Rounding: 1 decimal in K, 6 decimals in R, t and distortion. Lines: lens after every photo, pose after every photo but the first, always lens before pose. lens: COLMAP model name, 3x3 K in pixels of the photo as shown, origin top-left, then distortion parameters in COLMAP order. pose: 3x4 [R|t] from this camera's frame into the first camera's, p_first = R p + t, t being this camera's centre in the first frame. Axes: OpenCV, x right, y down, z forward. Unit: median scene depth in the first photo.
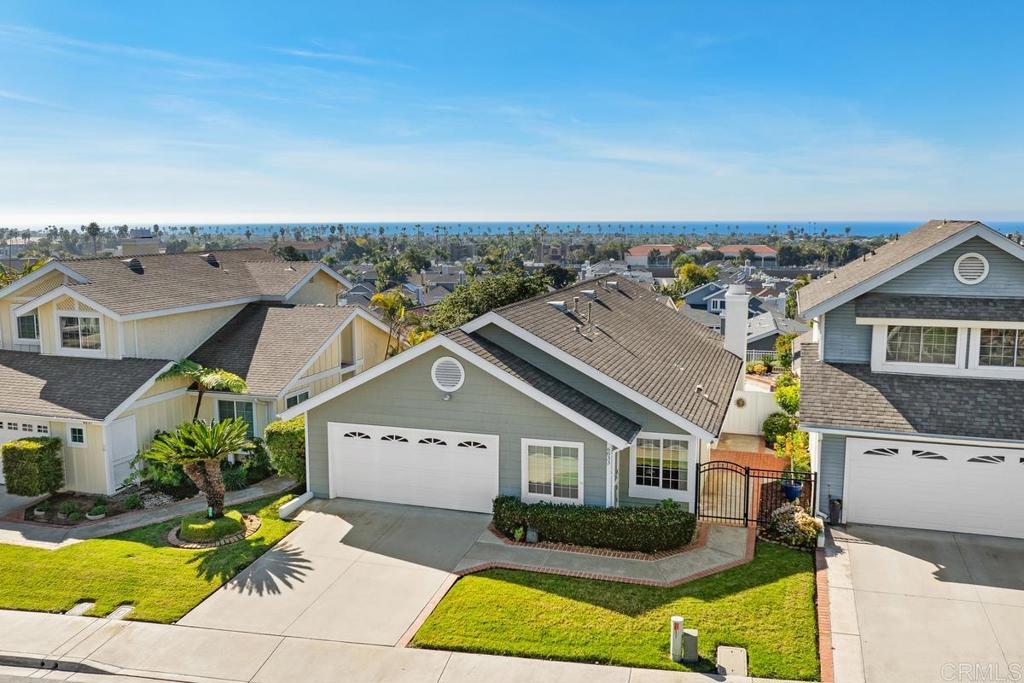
lens RADIAL K [[872.0, 0, 495.2], [0, 872.0, 341.5], [0, 0, 1]] dist [-0.015570, -0.006359]
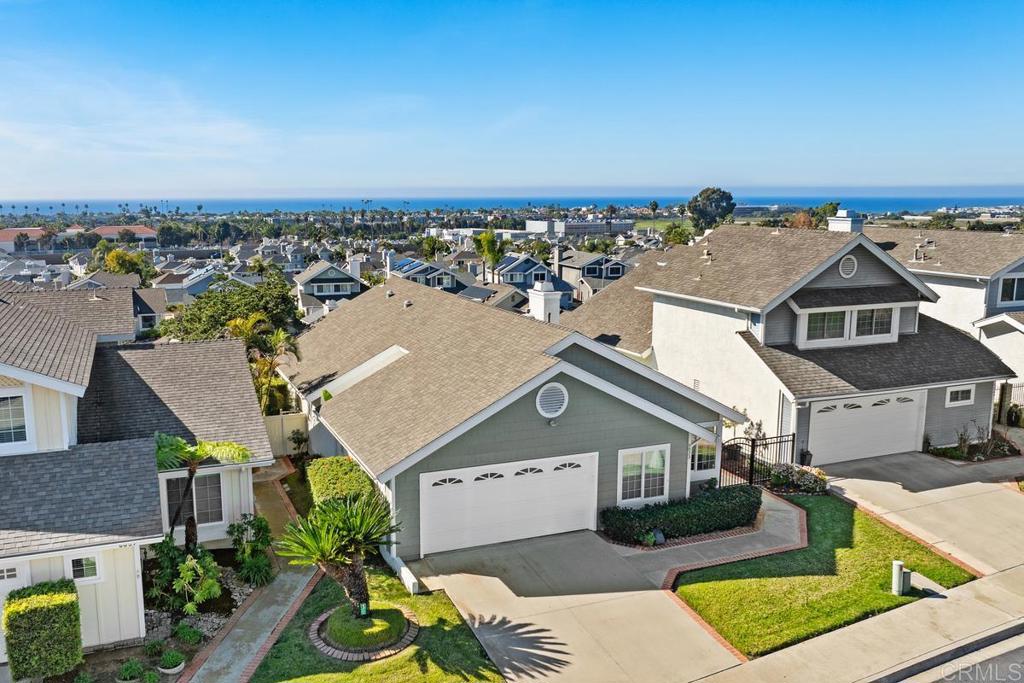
lens RADIAL K [[872.0, 0, 495.2], [0, 872.0, 341.5], [0, 0, 1]] dist [-0.015570, -0.006359]
pose [[0.764927, -0.104985, 0.635504, -0.754623], [0.089497, 0.994381, 0.056548, -0.093436], [-0.637870, 0.013621, 0.770024, 0.298729]]
